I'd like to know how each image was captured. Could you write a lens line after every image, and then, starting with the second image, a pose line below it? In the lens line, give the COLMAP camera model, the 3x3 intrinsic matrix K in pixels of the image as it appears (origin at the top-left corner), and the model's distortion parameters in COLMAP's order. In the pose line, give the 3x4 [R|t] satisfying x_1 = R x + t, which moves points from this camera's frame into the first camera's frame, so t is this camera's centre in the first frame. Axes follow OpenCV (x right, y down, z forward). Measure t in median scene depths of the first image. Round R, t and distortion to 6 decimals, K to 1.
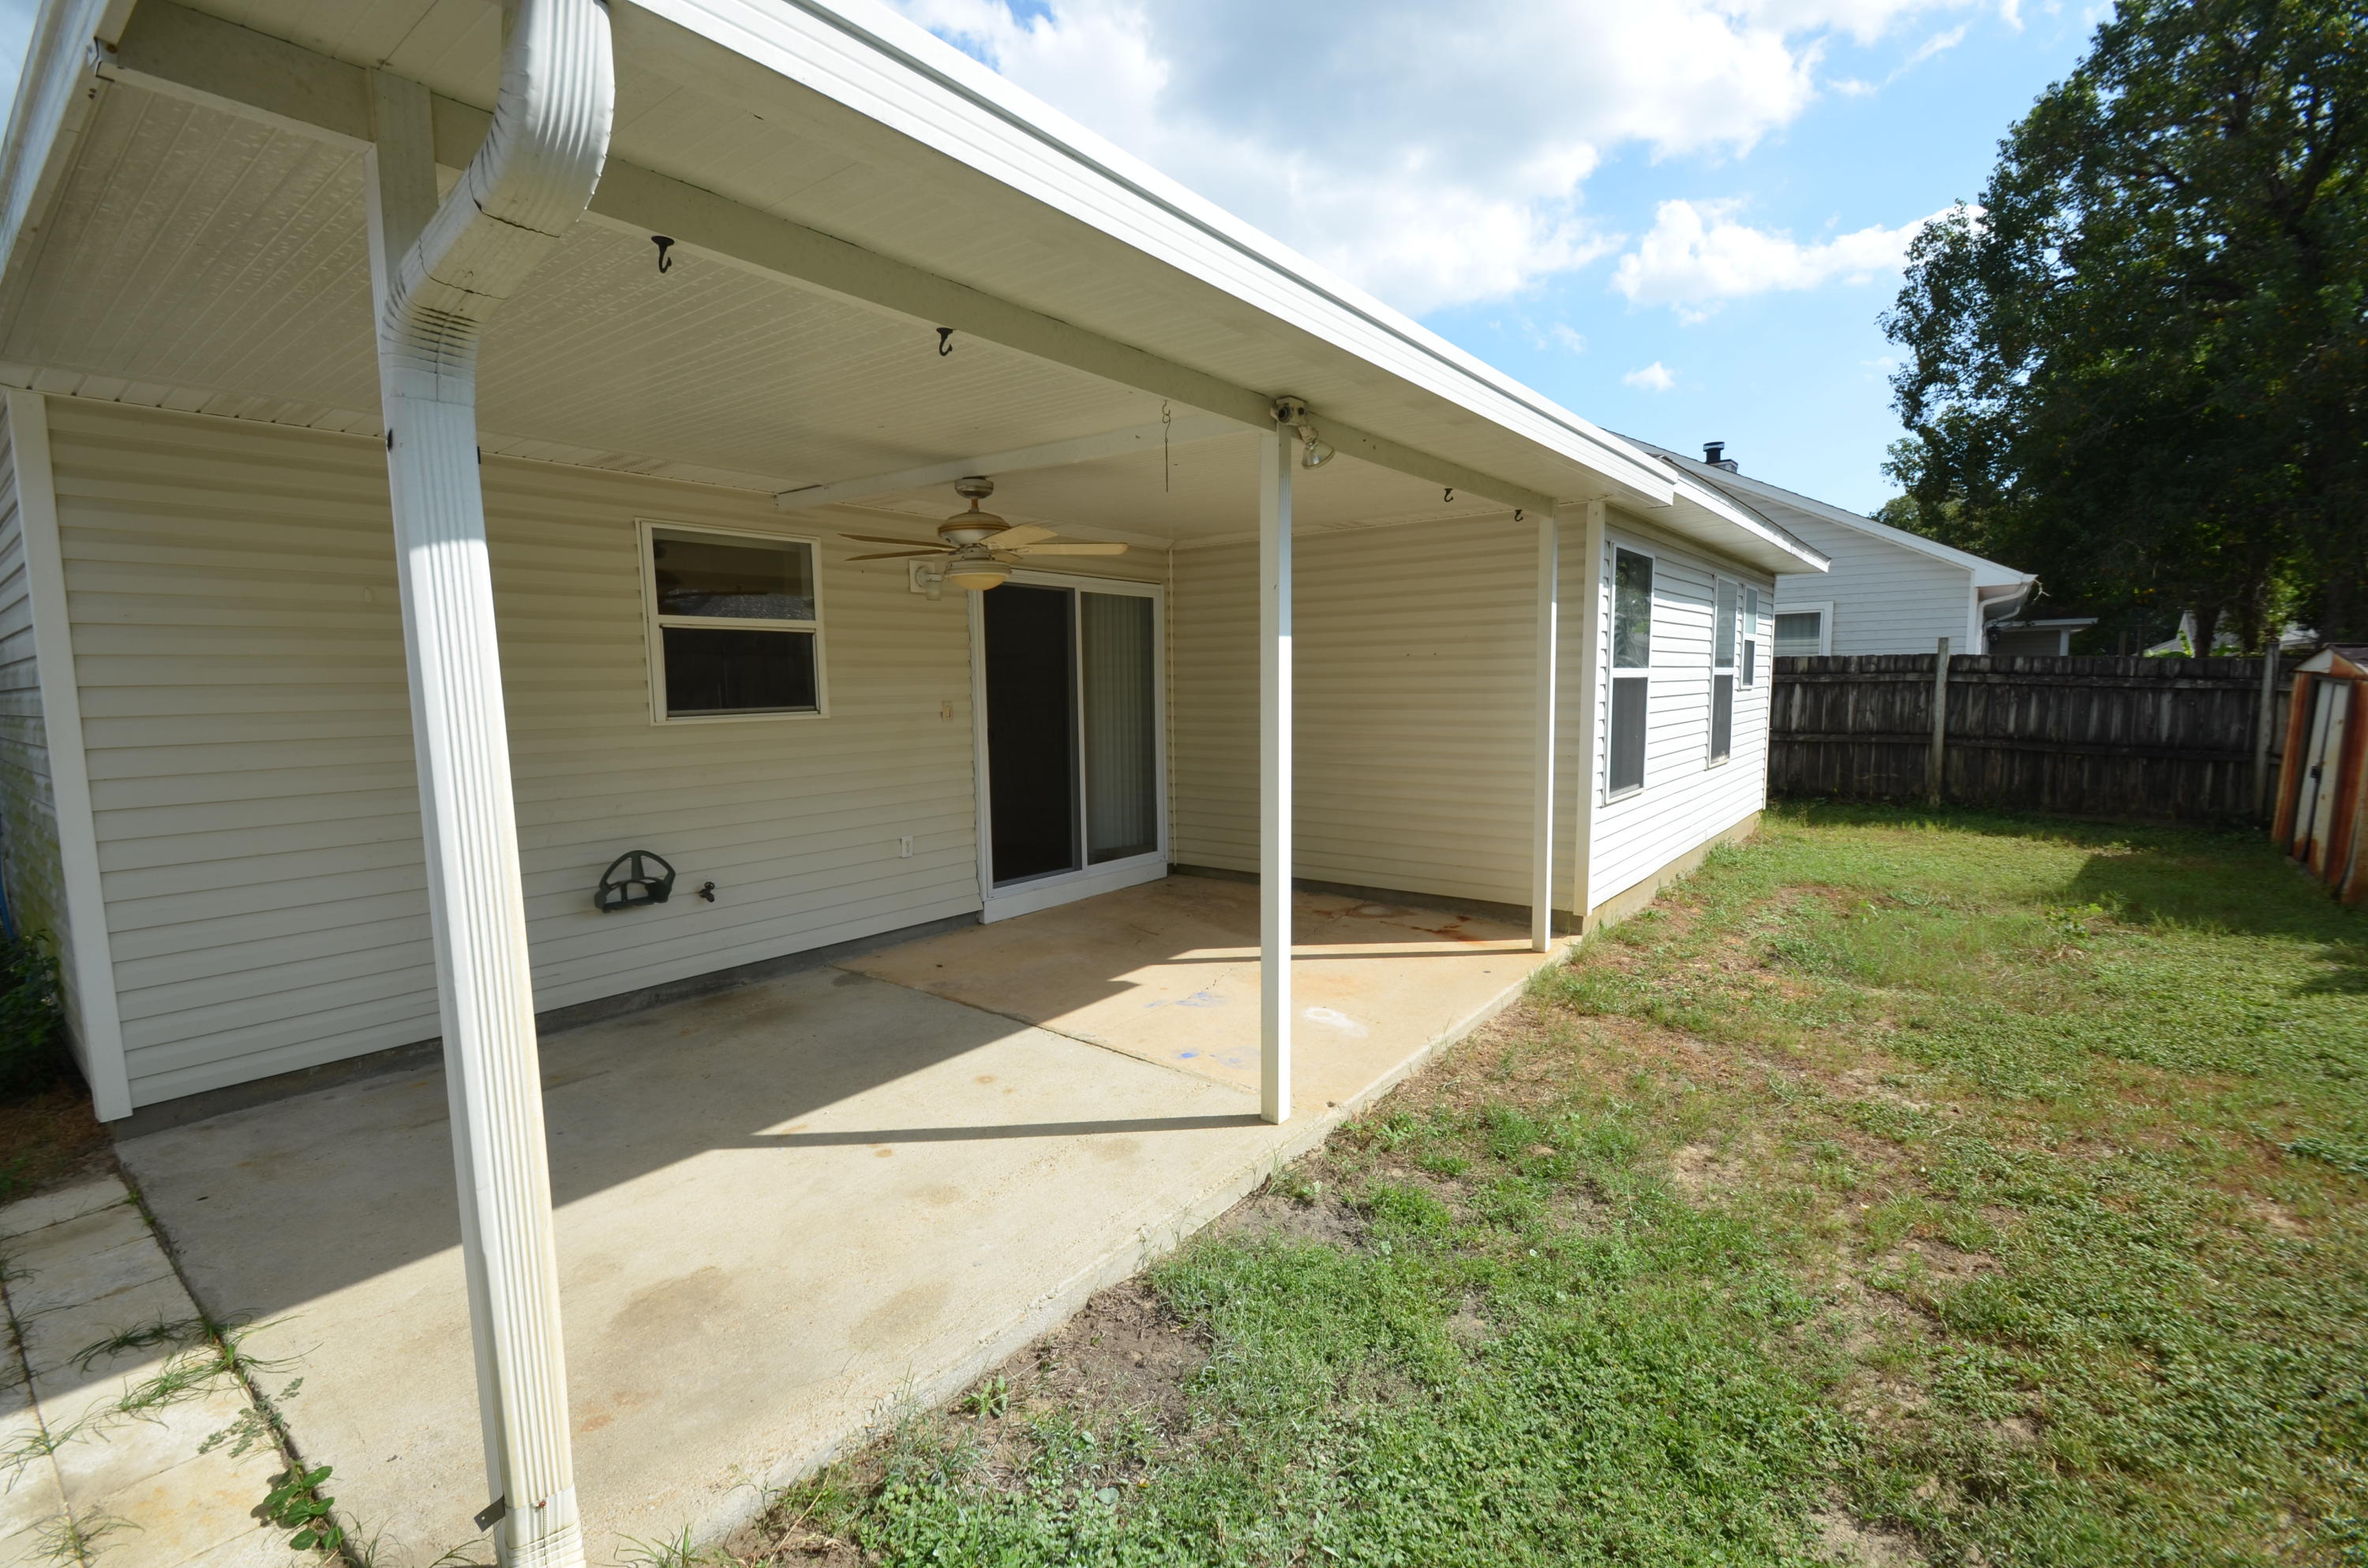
lens RADIAL K [[1042.0, 0, 1191.5], [0, 1042.0, 810.4], [0, 0, 1]] dist [0.001397, 0.000063]
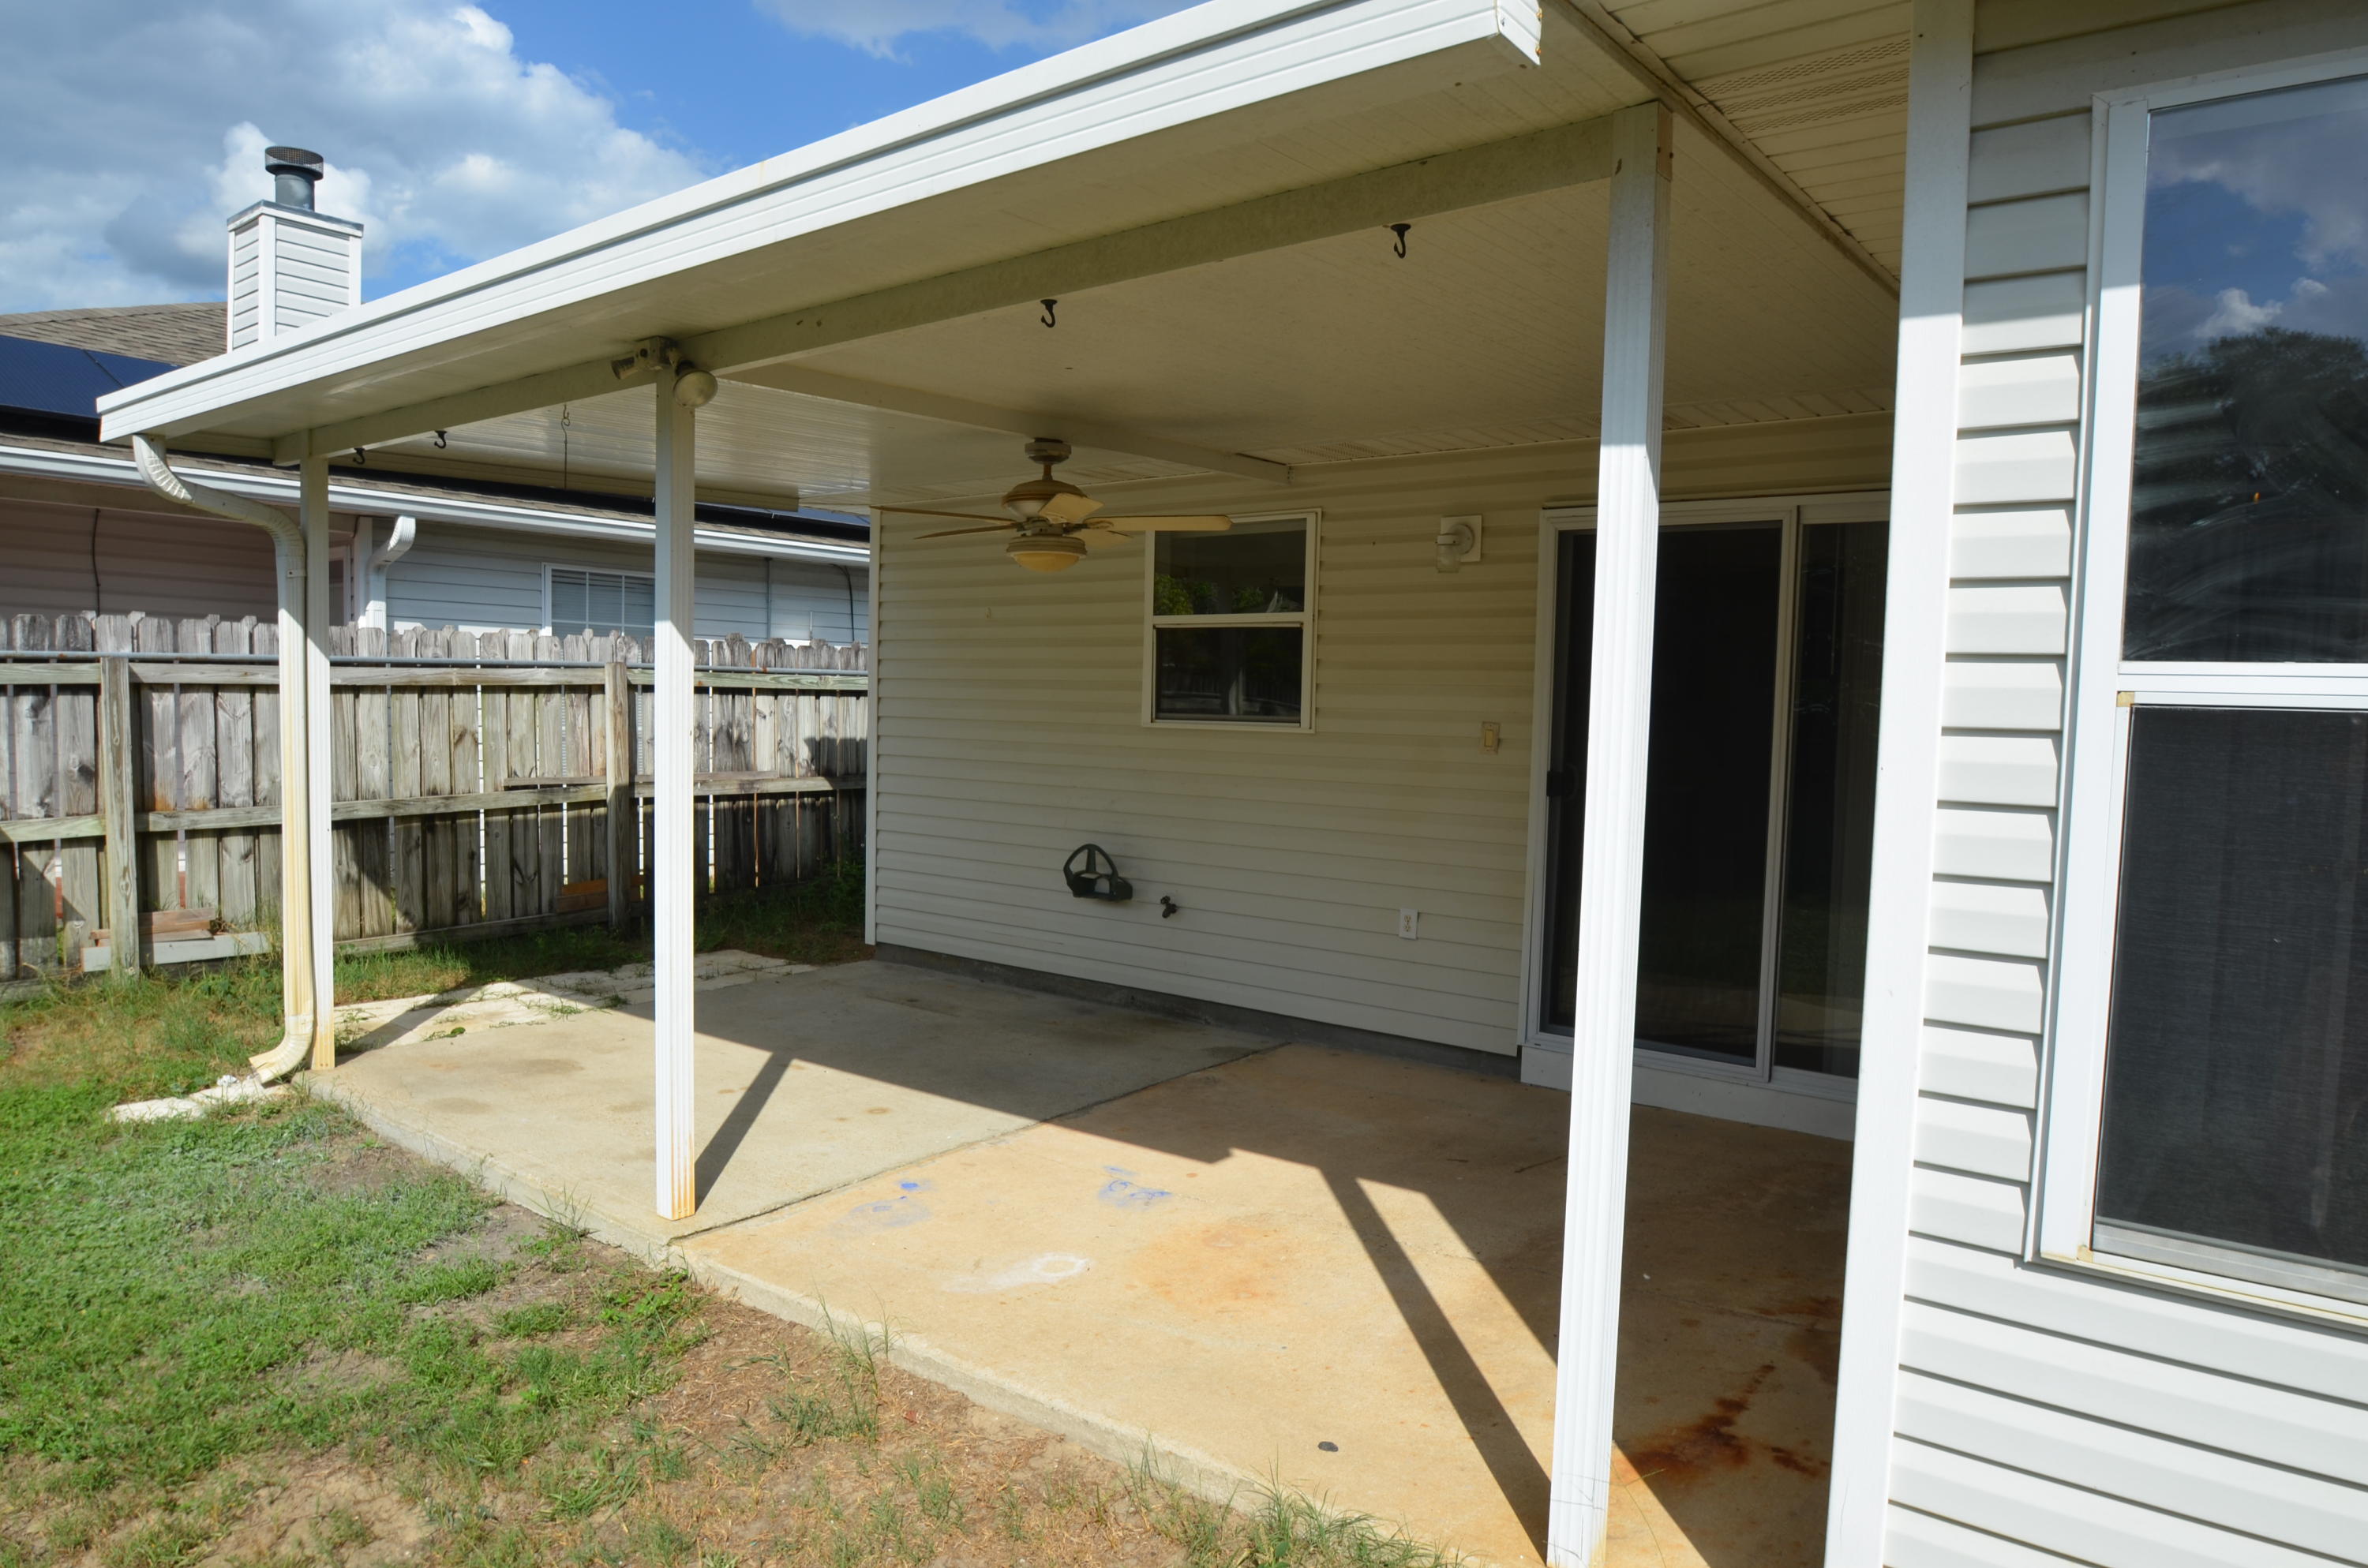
lens RADIAL K [[1560.9, 0, 1157.3], [0, 1560.9, 800.3], [0, 0, 1]] dist [-0.044837, 0.013802]
pose [[-0.037390, 0.075602, -0.996437, 0.955884], [-0.150041, 0.985406, 0.080395, -0.131852], [0.987972, 0.152513, -0.025501, 1.046653]]
